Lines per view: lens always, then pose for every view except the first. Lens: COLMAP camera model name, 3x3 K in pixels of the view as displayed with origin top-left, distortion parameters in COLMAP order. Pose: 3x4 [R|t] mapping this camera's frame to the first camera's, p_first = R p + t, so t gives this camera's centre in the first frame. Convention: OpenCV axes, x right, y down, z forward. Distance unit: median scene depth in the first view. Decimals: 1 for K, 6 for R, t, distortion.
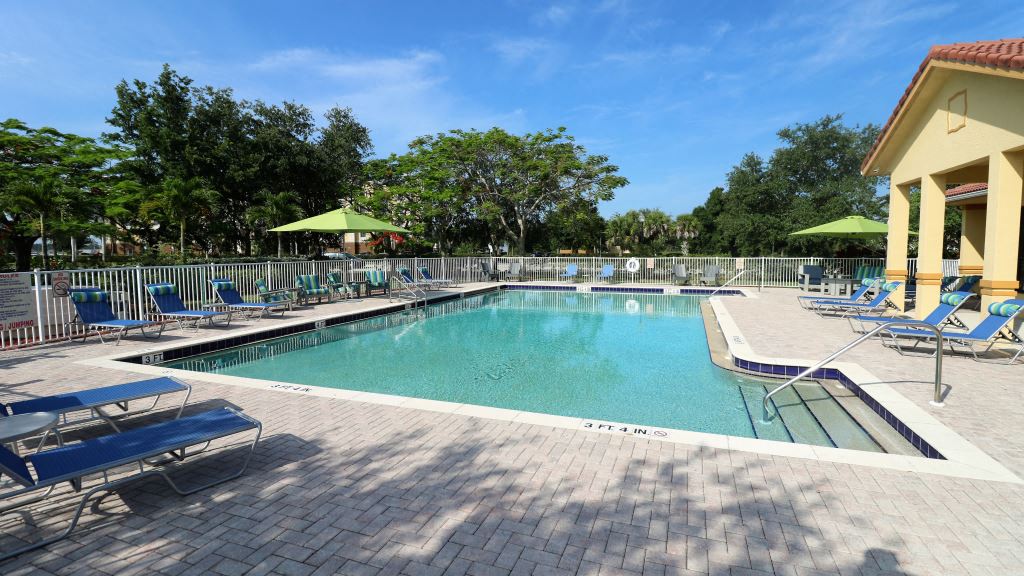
lens RADIAL K [[478.0, 0, 512.0], [0, 478.0, 288.0], [0, 0, 1]] dist [0.001723, -0.017324]
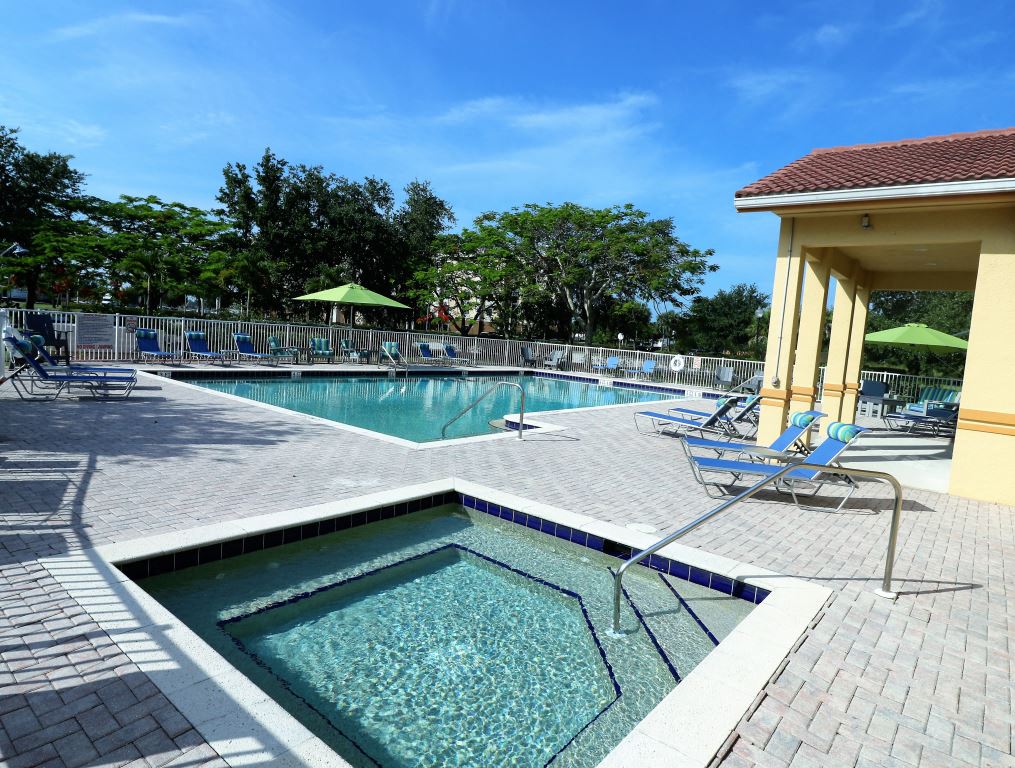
lens RADIAL K [[602.2, 0, 507.5], [0, 602.2, 384.0], [0, 0, 1]] dist [-0.023292, 0.002170]
pose [[0.934530, 0.108984, -0.338787, 0.329381], [-0.111156, 0.993717, 0.013047, 0.009436], [0.338081, 0.025465, 0.940773, -0.134078]]
